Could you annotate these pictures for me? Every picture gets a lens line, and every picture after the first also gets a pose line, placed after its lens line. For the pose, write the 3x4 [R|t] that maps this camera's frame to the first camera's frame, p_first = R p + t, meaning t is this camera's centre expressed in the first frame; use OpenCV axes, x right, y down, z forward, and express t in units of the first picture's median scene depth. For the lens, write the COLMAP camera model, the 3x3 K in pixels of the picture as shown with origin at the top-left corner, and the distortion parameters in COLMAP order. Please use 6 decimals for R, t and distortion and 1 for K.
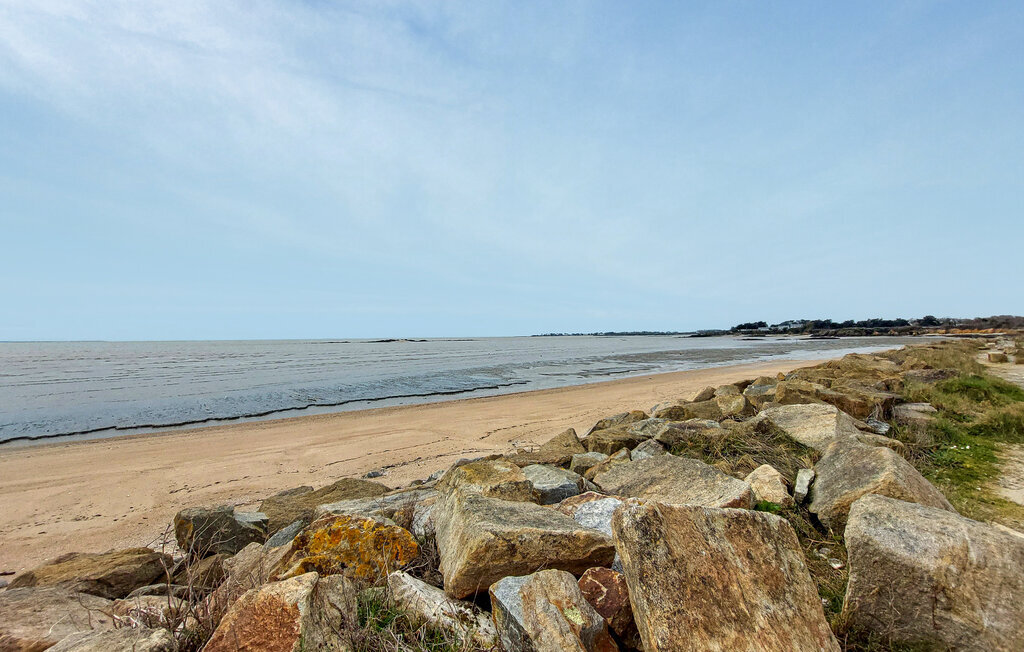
lens RADIAL K [[430.1, 0, 508.8], [0, 430.1, 326.3], [0, 0, 1]] dist [-0.004475, -0.000503]
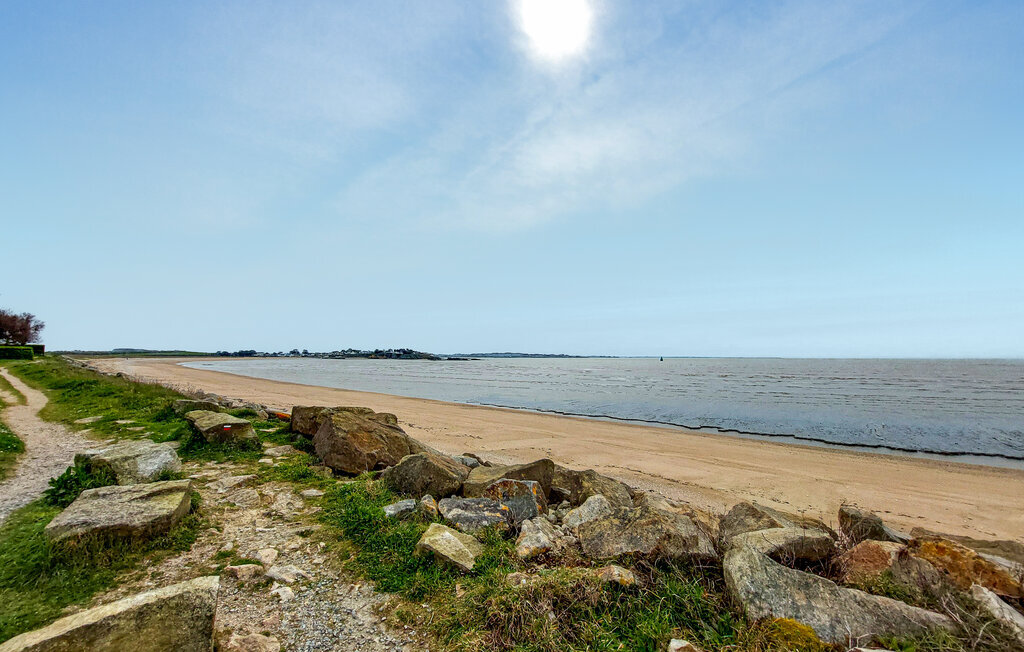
lens RADIAL K [[430.1, 0, 509.0], [0, 430.1, 326.2], [0, 0, 1]] dist [-0.004475, -0.000503]
pose [[0.247201, -0.048906, -0.967729, 0.071975], [0.009091, 0.998799, -0.048154, -0.024085], [0.968922, 0.003106, 0.247349, -0.085068]]
